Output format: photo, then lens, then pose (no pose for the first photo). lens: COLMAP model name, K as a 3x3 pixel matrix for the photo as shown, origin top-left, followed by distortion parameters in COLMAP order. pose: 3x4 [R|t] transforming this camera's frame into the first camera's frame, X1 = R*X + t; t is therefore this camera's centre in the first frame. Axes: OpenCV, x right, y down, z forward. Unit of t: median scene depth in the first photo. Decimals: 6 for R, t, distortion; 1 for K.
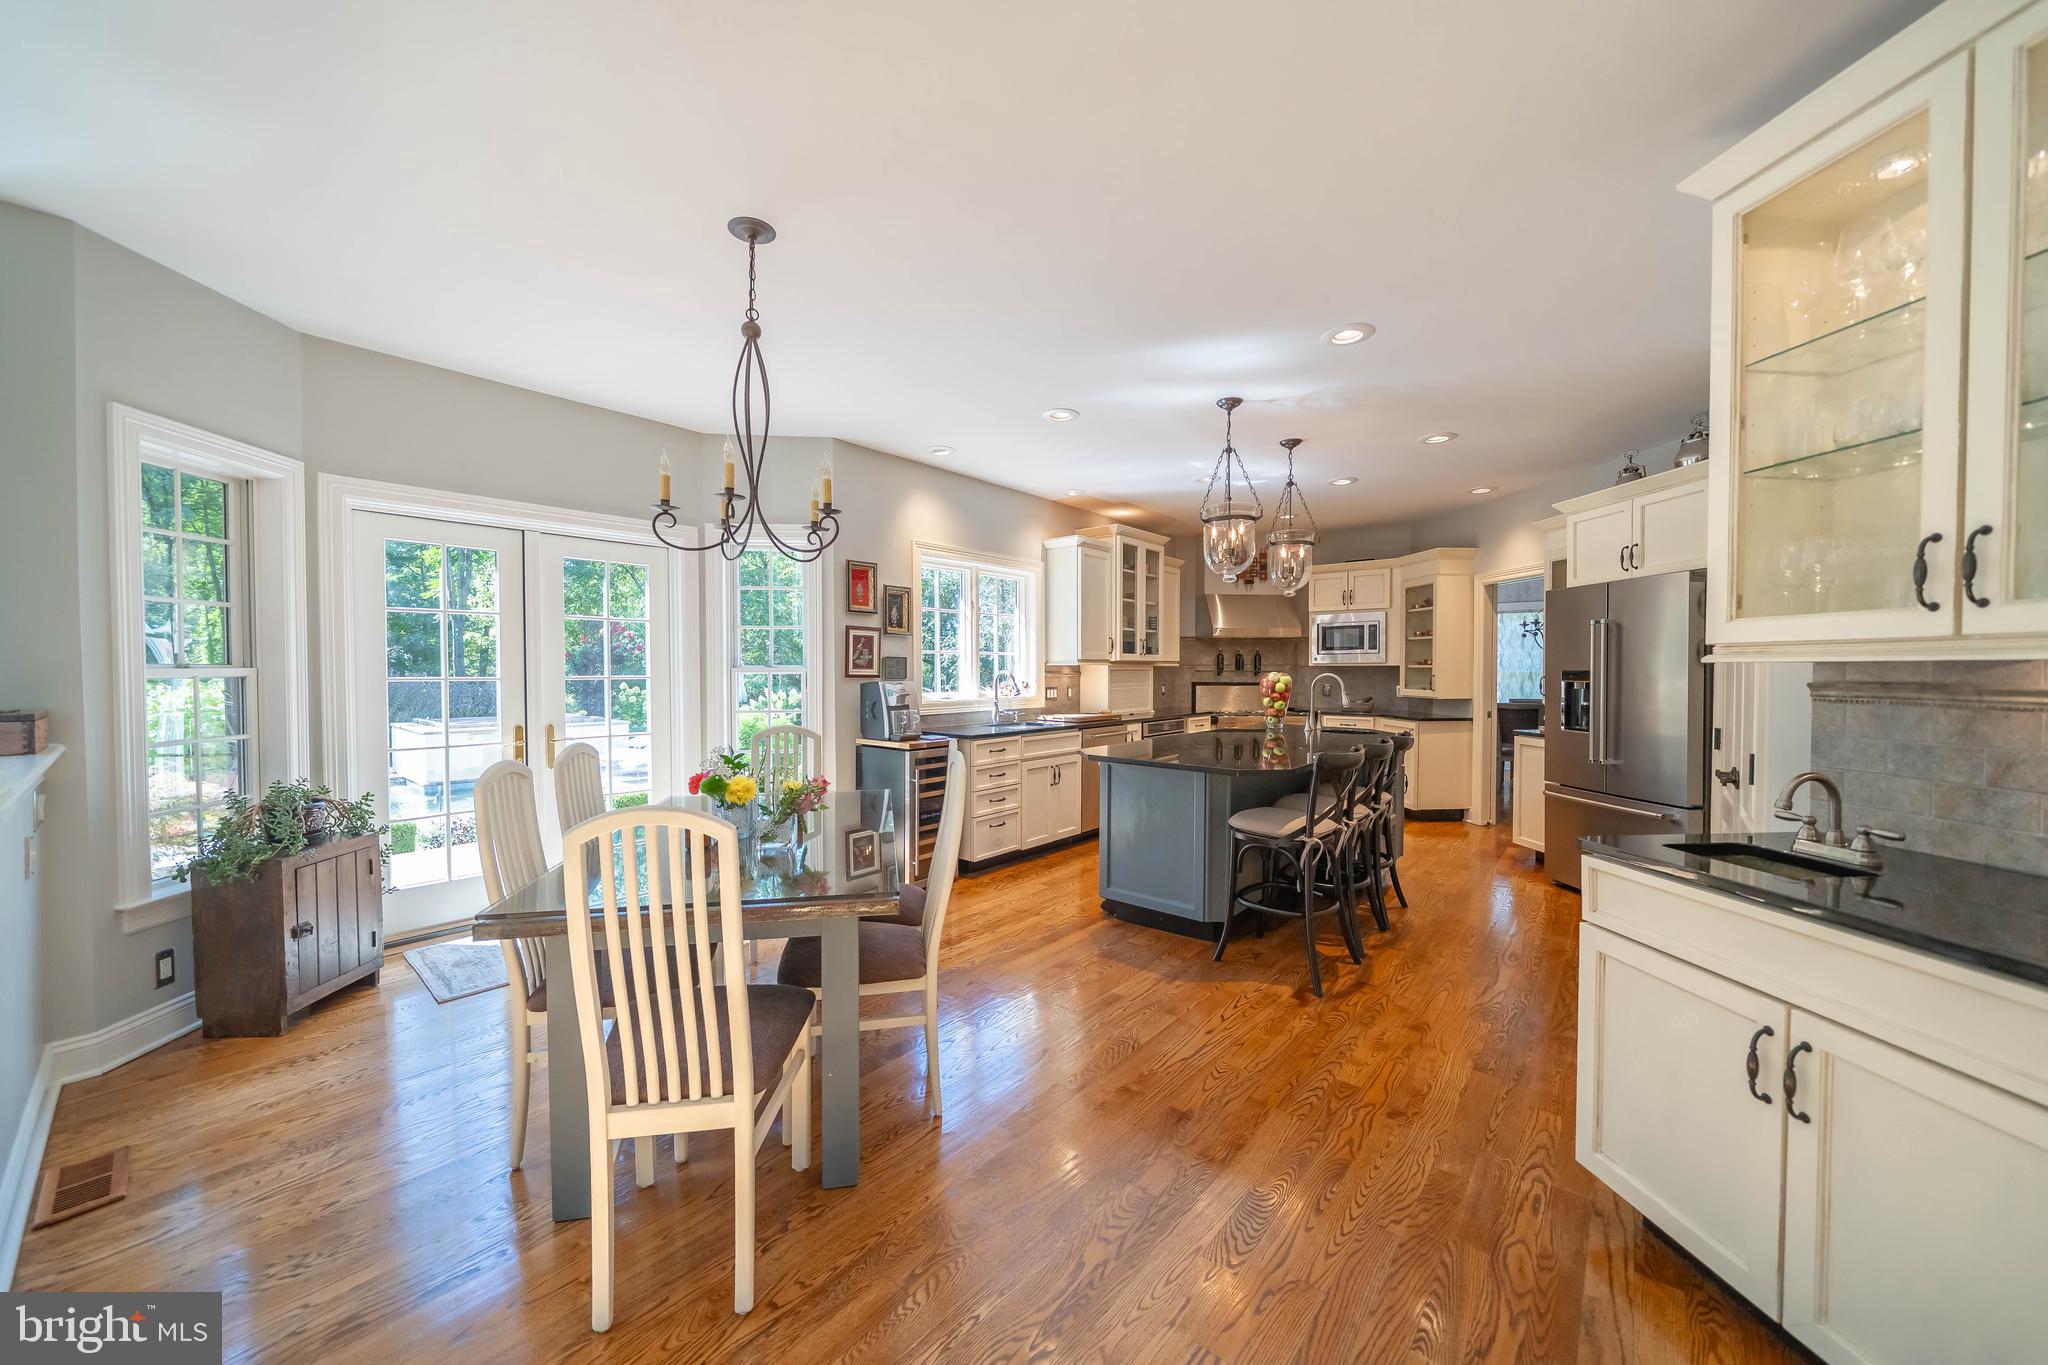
lens RADIAL K [[764.9, 0, 1023.7], [0, 764.9, 680.3], [0, 0, 1]] dist [0.000360, 0.000018]
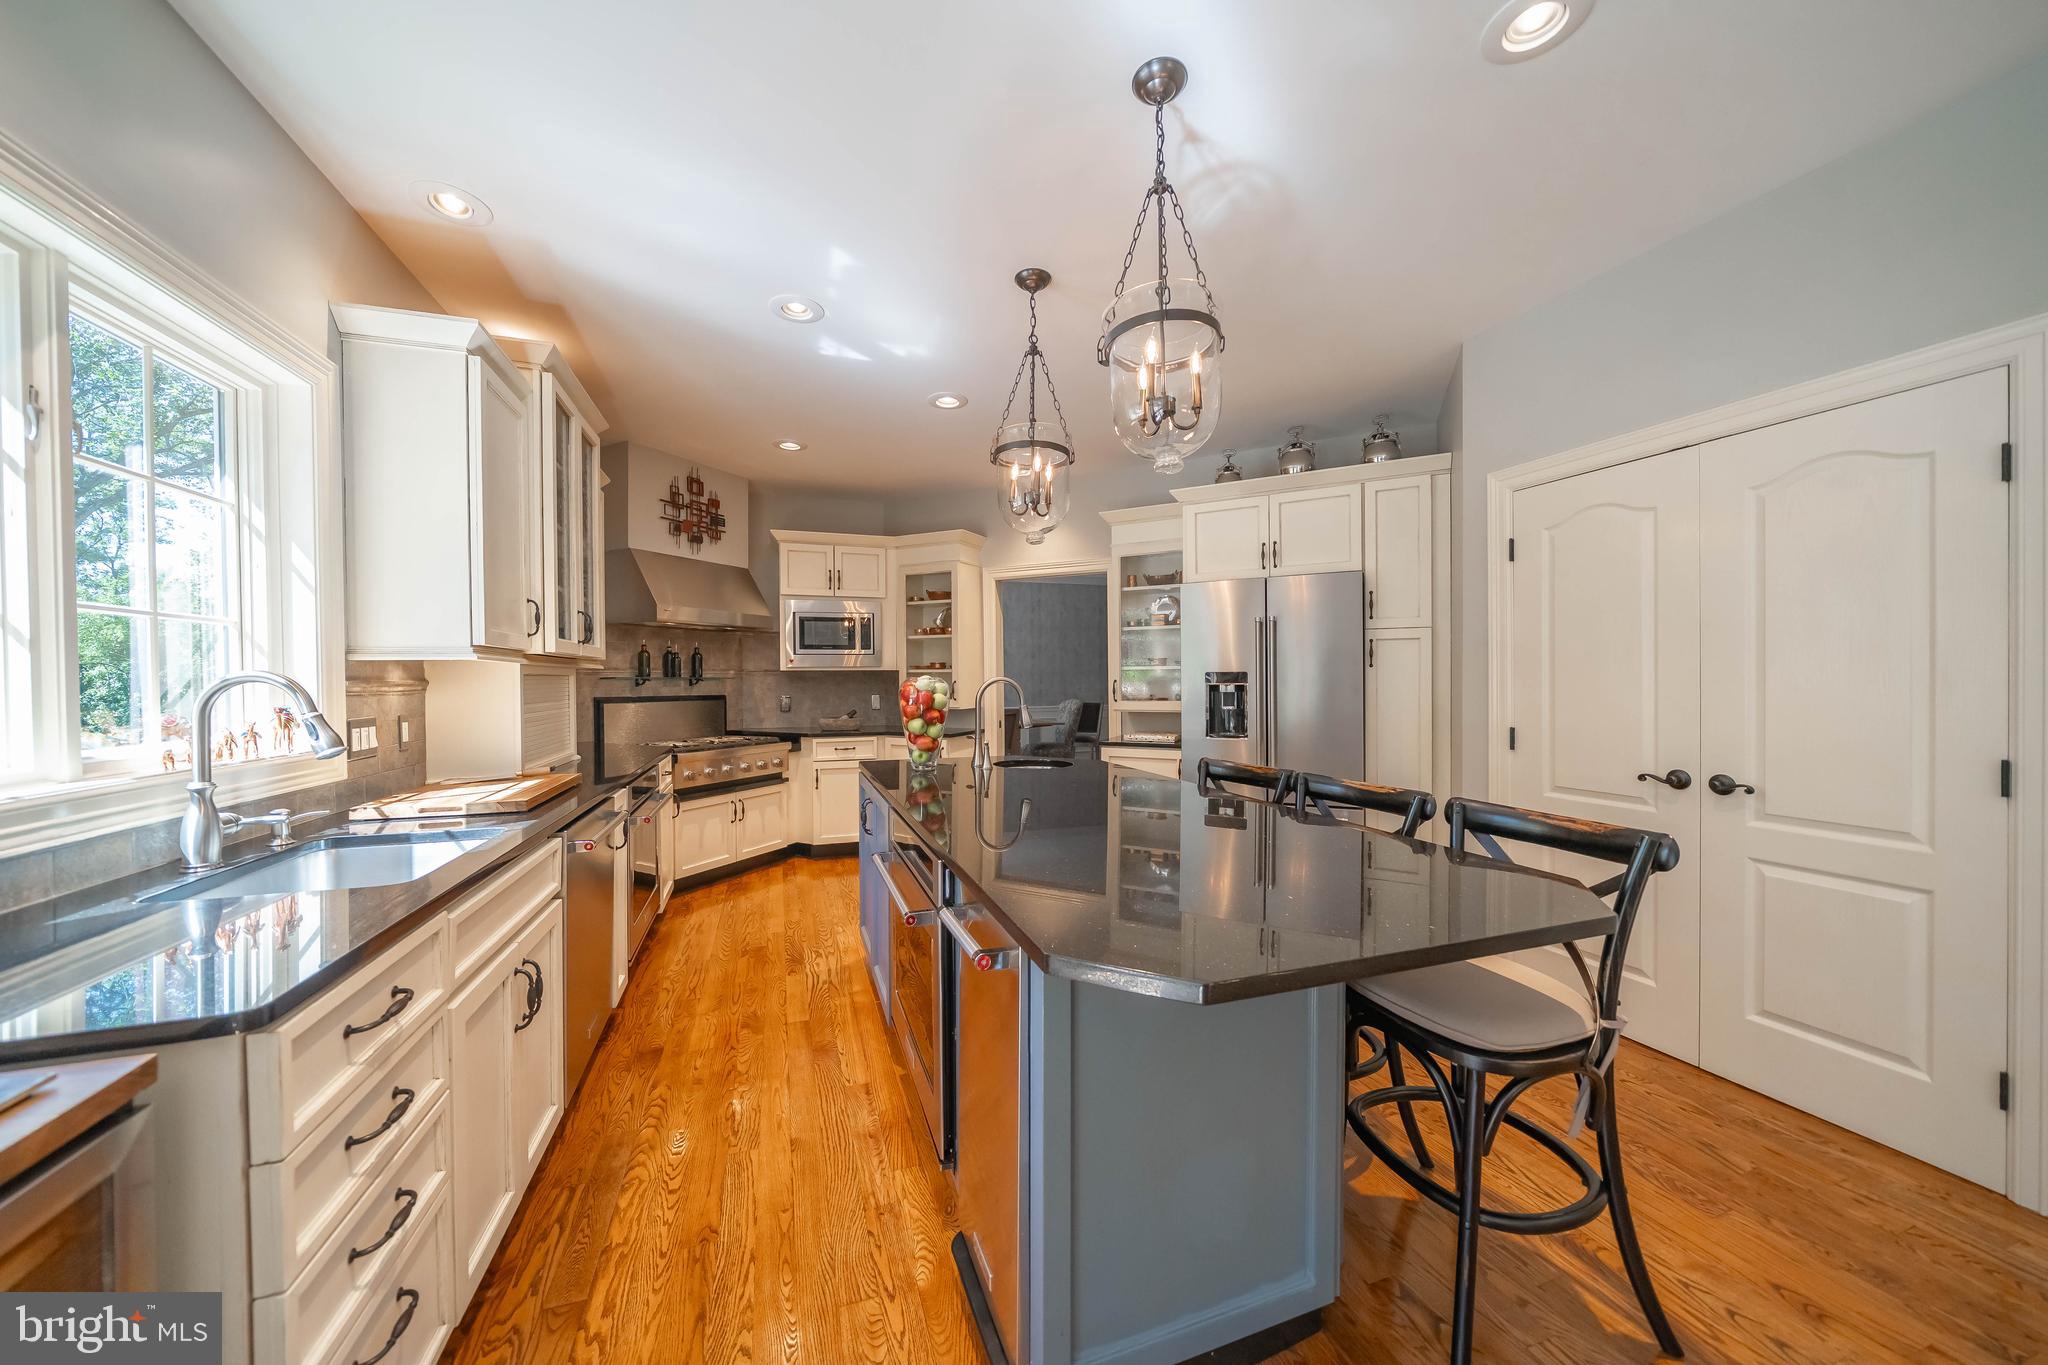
lens RADIAL K [[702.3, 0, 1024.3], [0, 702.3, 682.8], [0, 0, 1]] dist [-0.001447, -0.000049]
pose [[0.510200, -0.008224, 0.860016, -0.086116], [0.018189, 0.999834, -0.001230, -0.002864], [-0.859863, 0.016271, 0.510265, 0.550161]]
